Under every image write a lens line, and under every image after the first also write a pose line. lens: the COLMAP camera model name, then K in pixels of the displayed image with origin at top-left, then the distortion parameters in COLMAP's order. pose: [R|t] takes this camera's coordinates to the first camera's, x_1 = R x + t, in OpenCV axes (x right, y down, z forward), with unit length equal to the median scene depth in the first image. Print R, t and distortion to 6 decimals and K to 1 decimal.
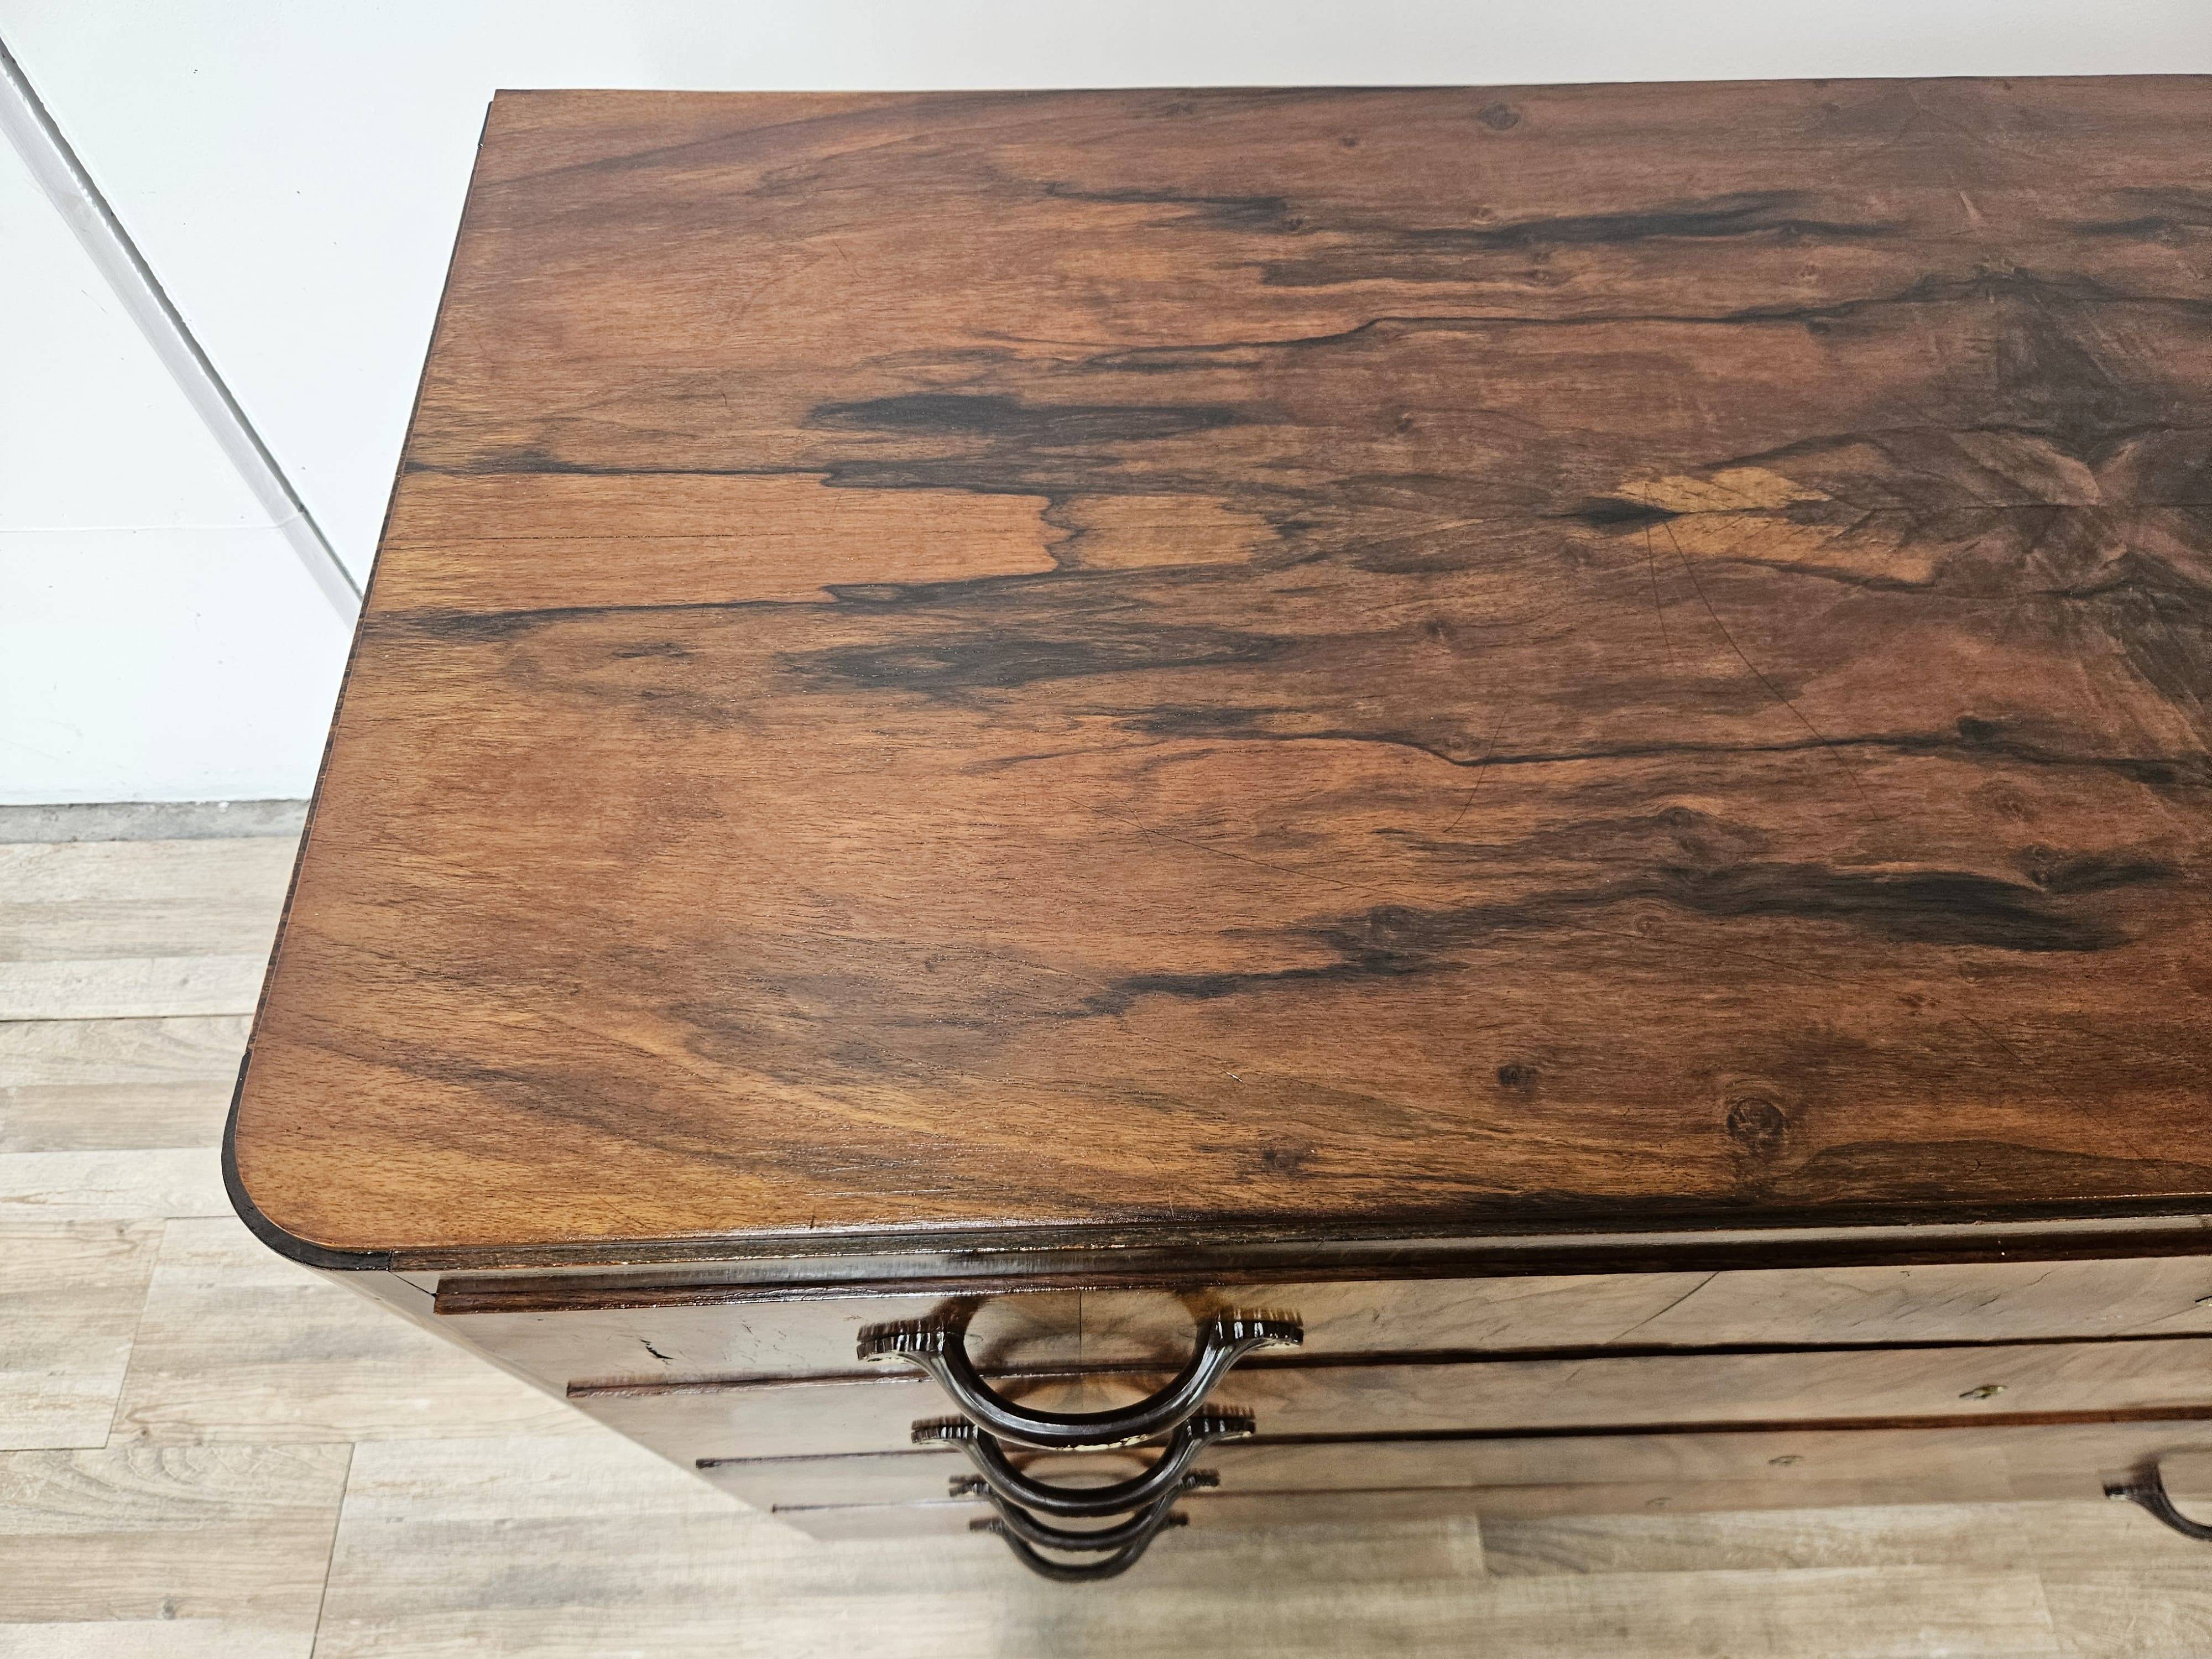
lens RADIAL K [[1515.6, 0, 1089.4], [0, 1515.6, 815.6], [0, 0, 1]] dist [0.038037, -0.048514]
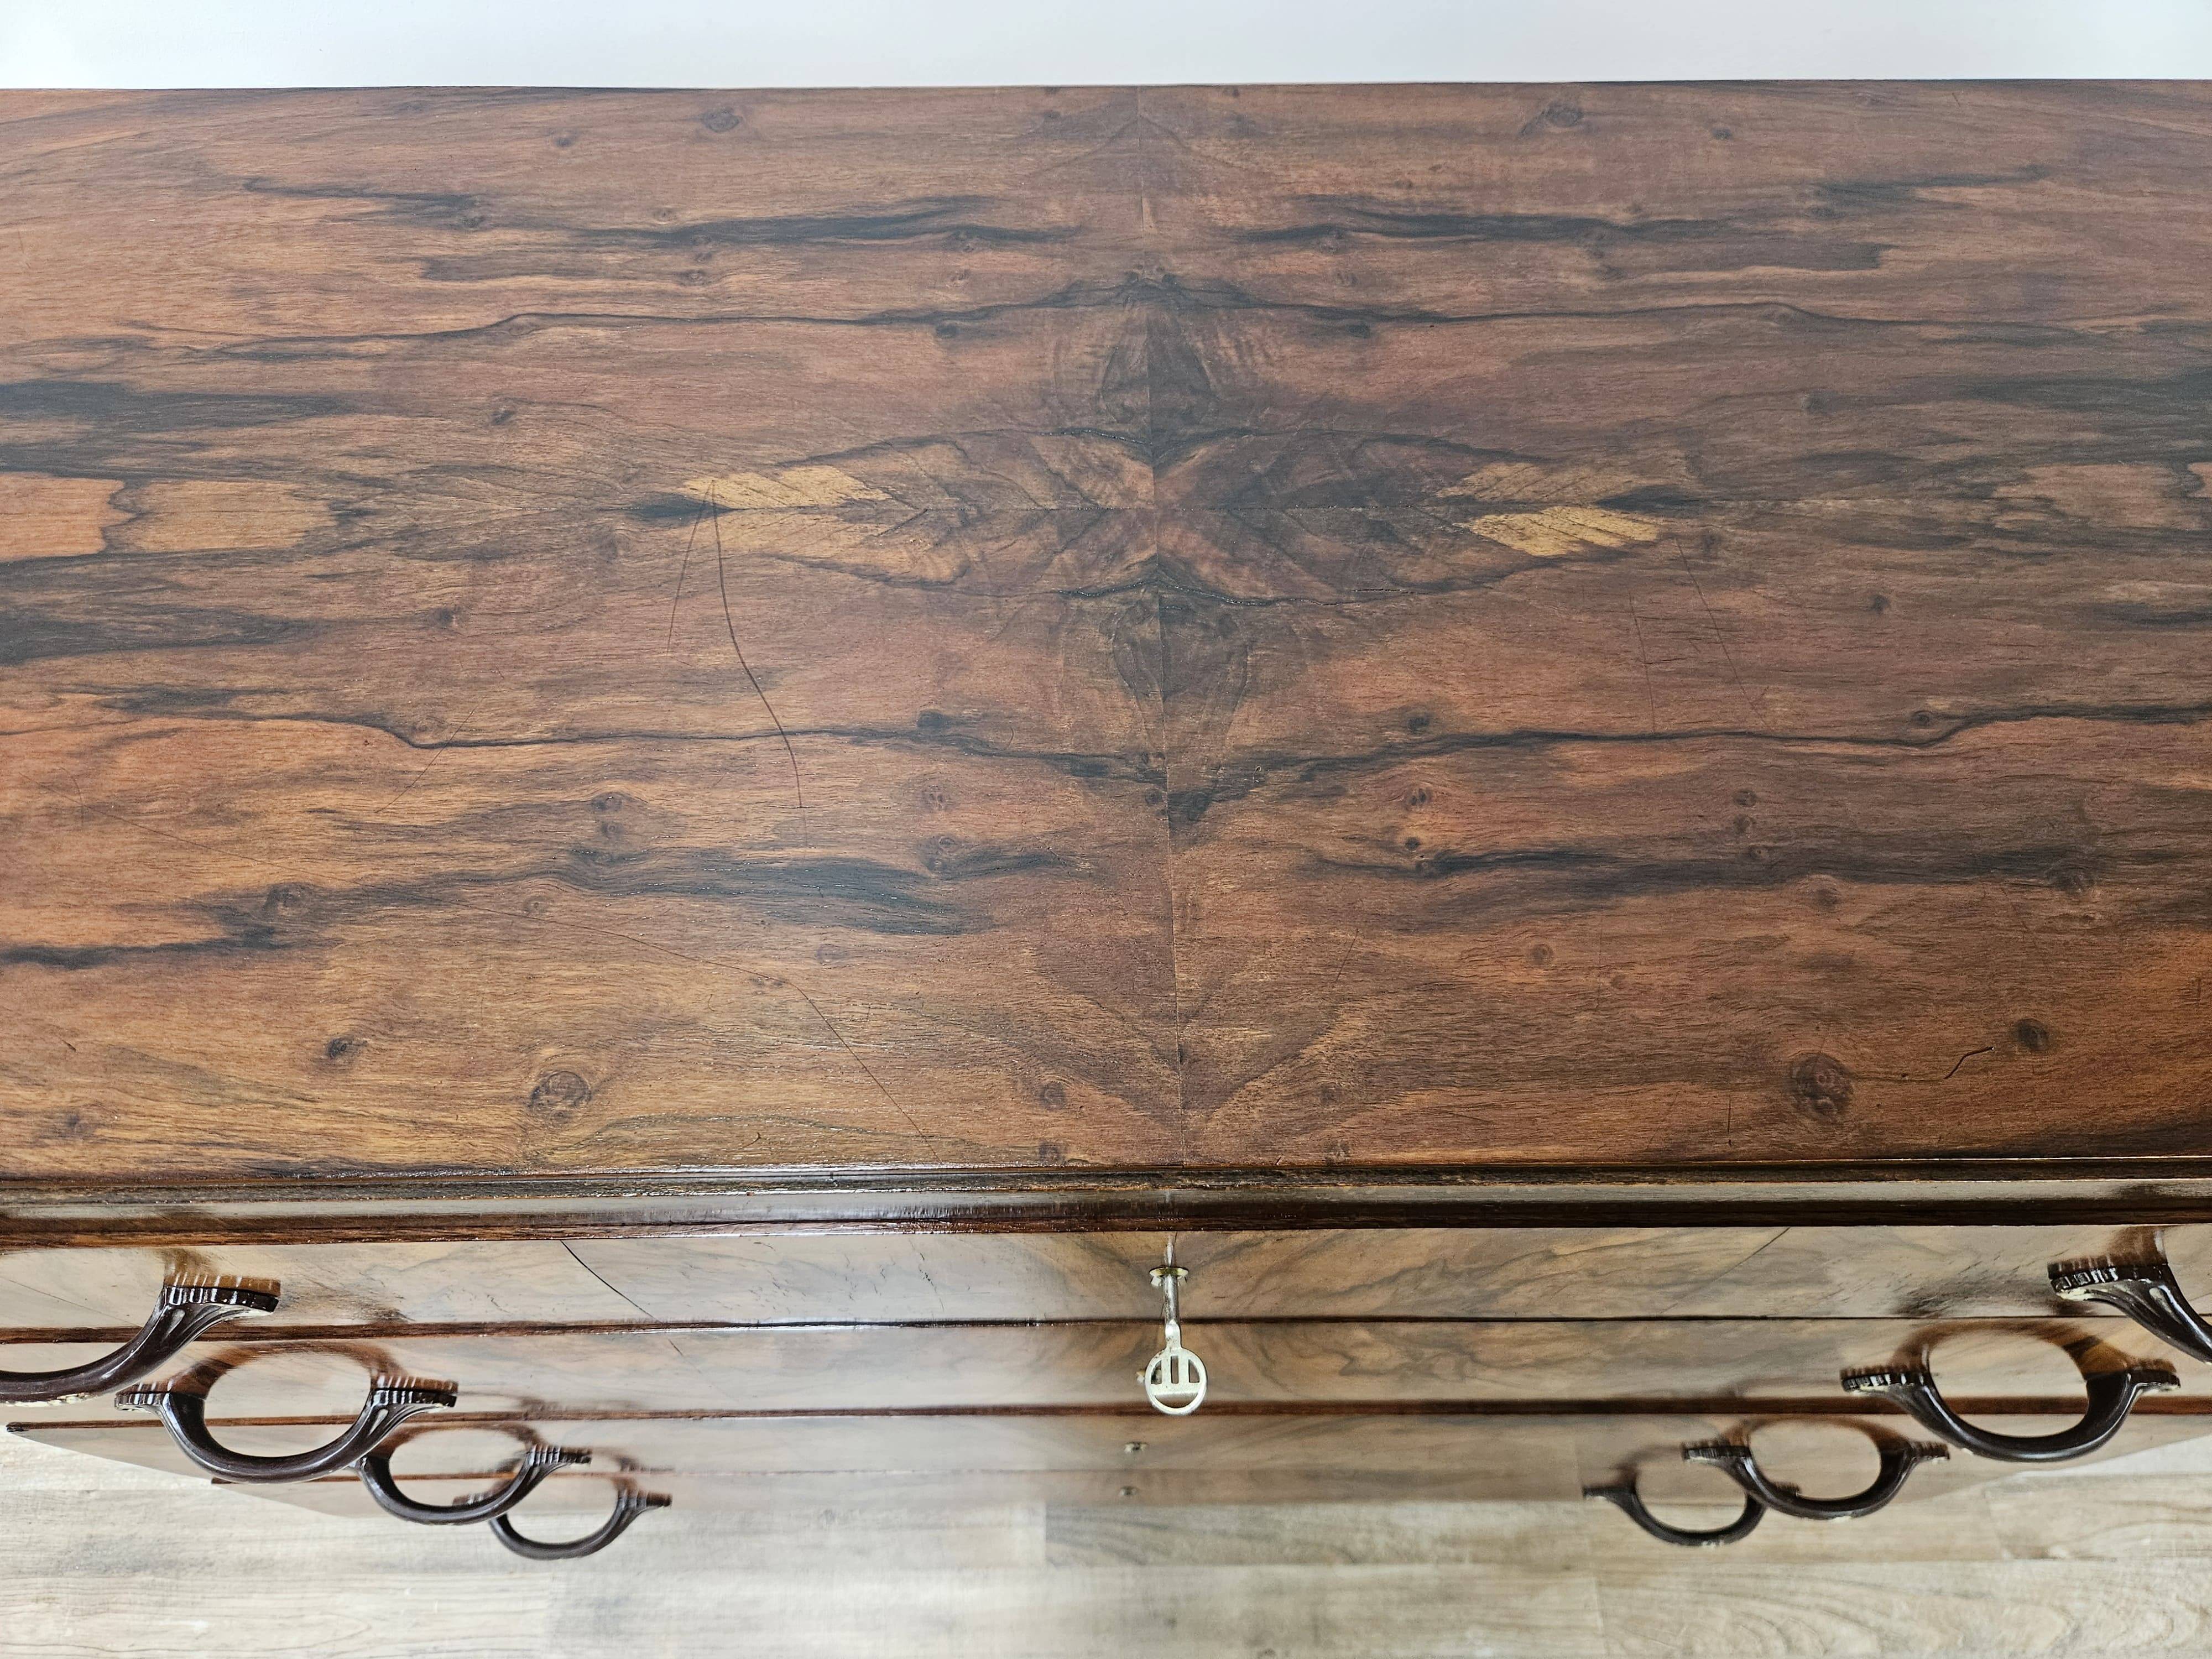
lens RADIAL K [[1515.6, 0, 1088.6], [0, 1515.6, 819.9], [0, 0, 1]] dist [0.038037, -0.048514]
pose [[0.999842, 0.015871, -0.007990, 0.582332], [-0.015866, 0.999874, 0.000670, 0.006145], [0.008000, -0.000543, 0.999968, -0.020054]]
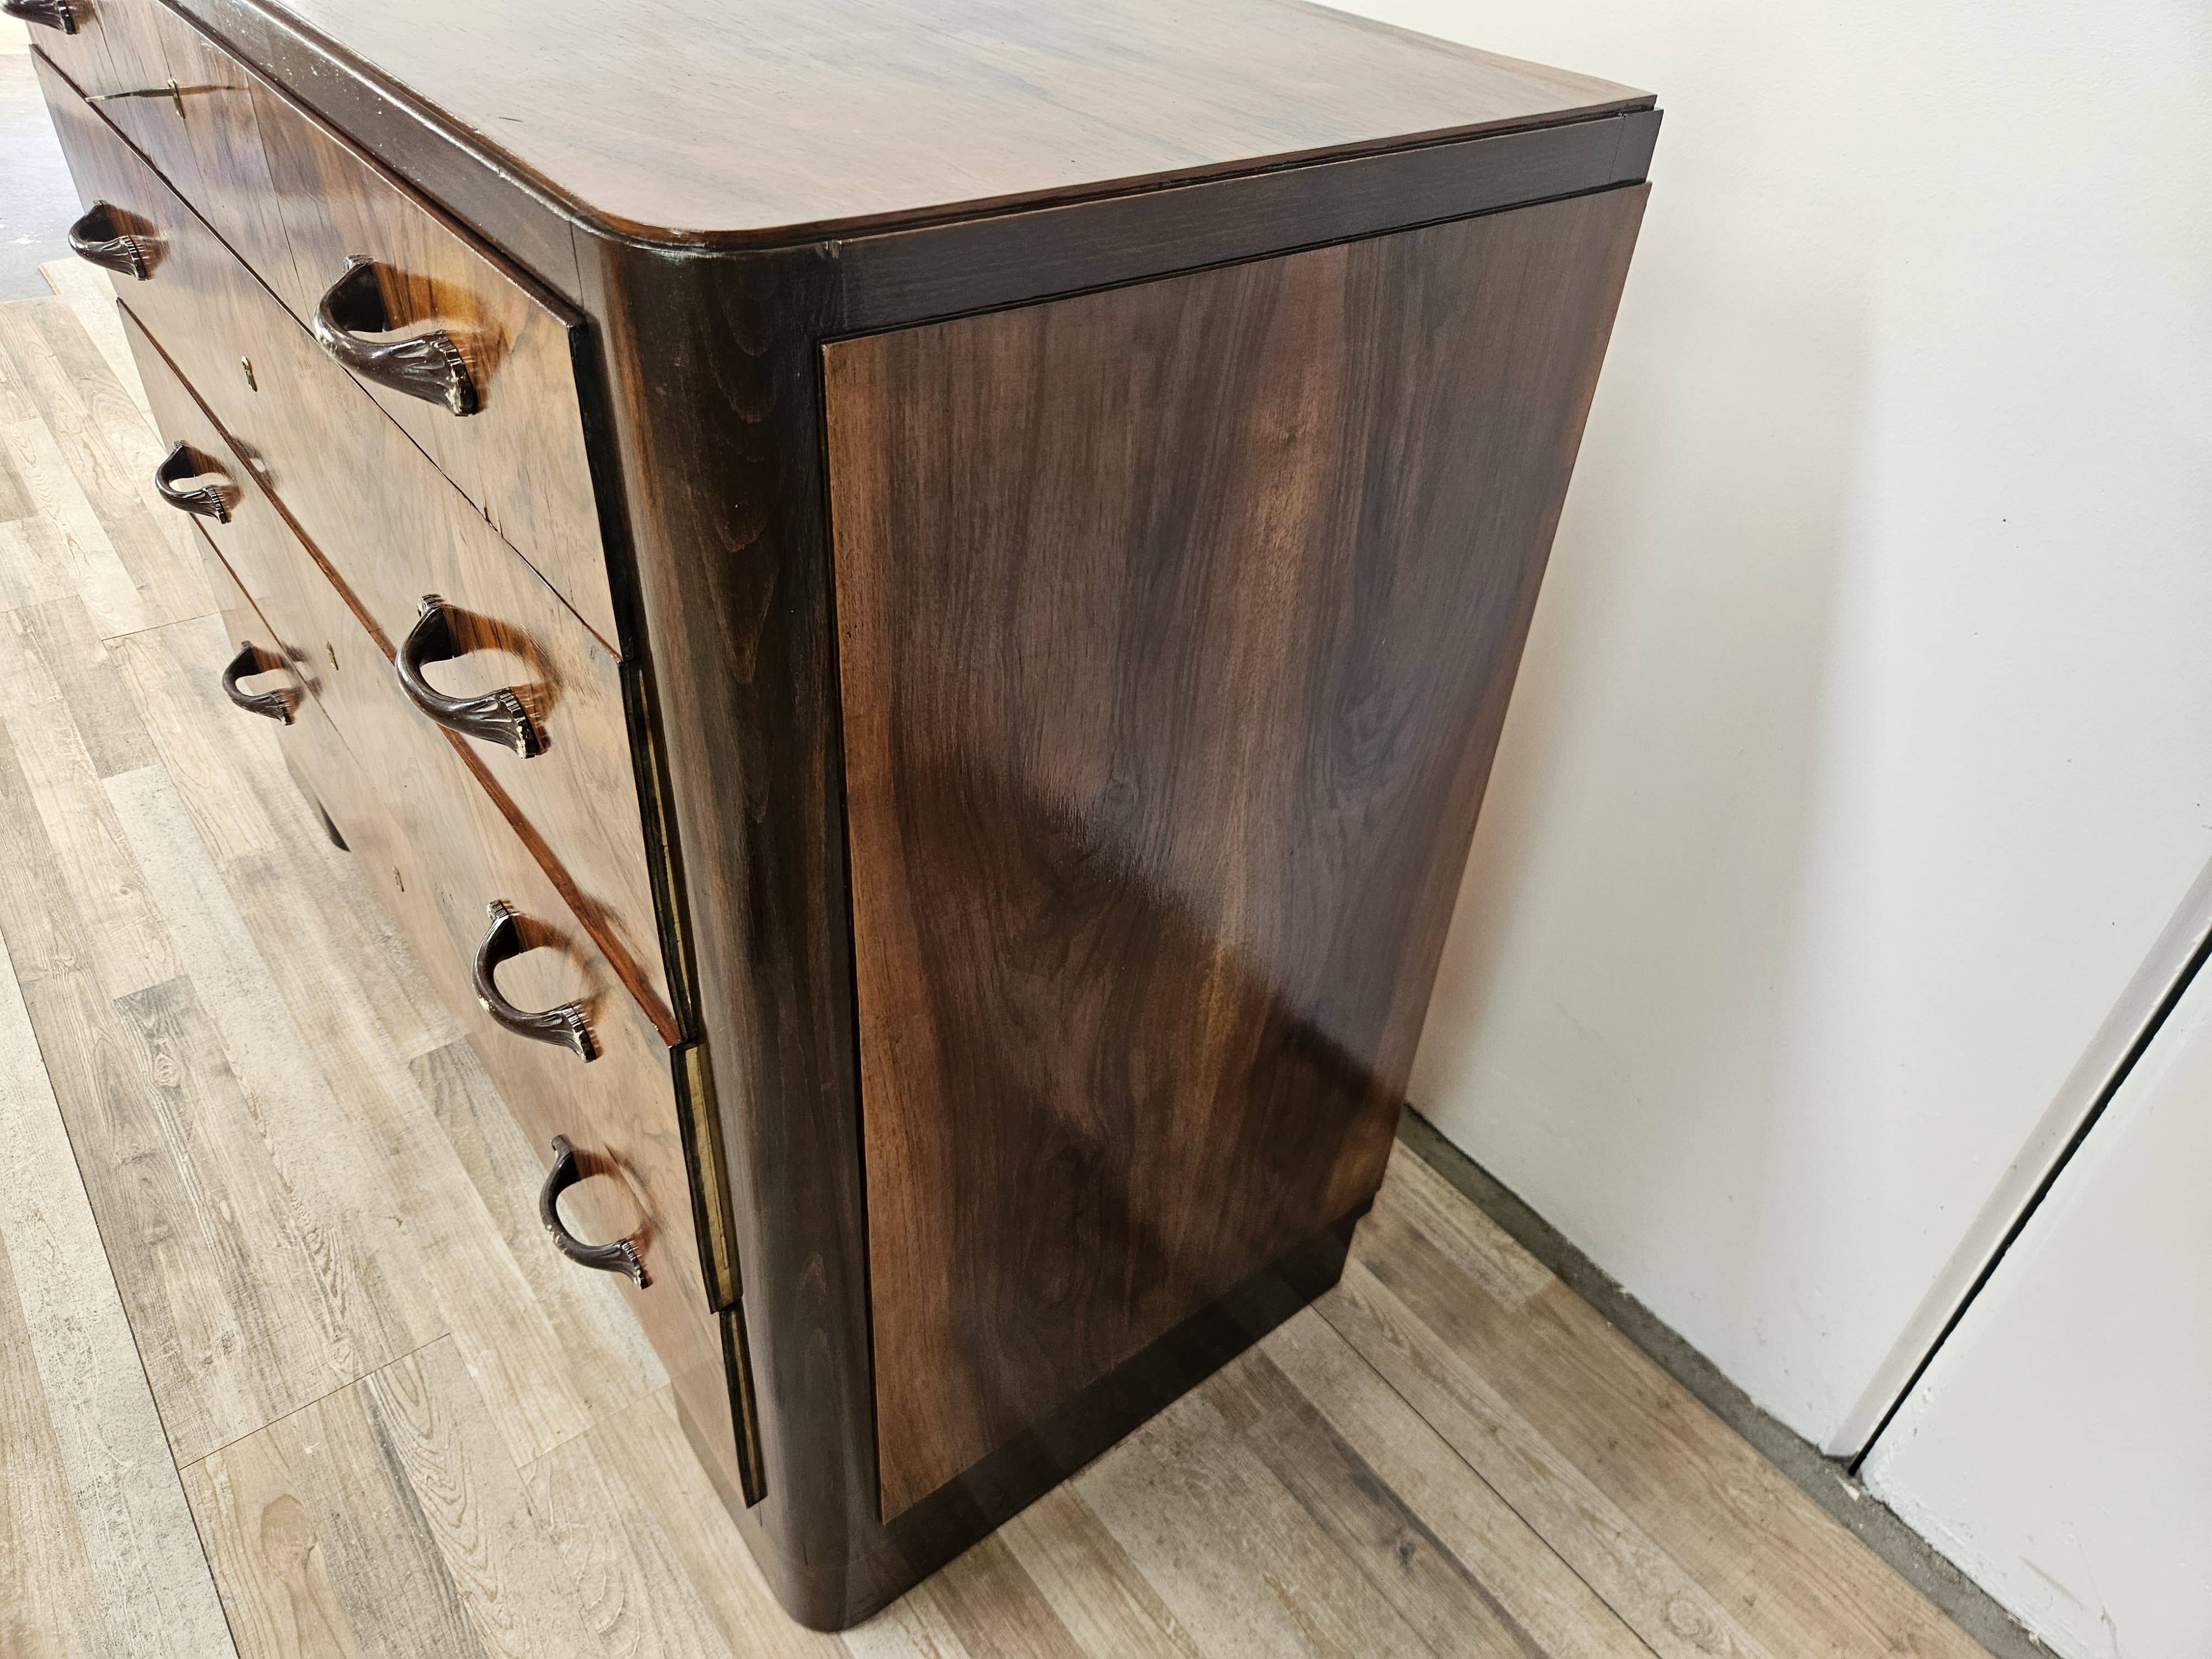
lens RADIAL K [[1515.6, 0, 1131.9], [0, 1515.6, 787.0], [0, 0, 1]] dist [0.038037, -0.048514]
pose [[0.604907, 0.512416, -0.609522, 2.406992], [-0.725382, 0.670361, -0.156326, 0.279504], [0.328496, 0.536699, 0.777203, 0.333788]]
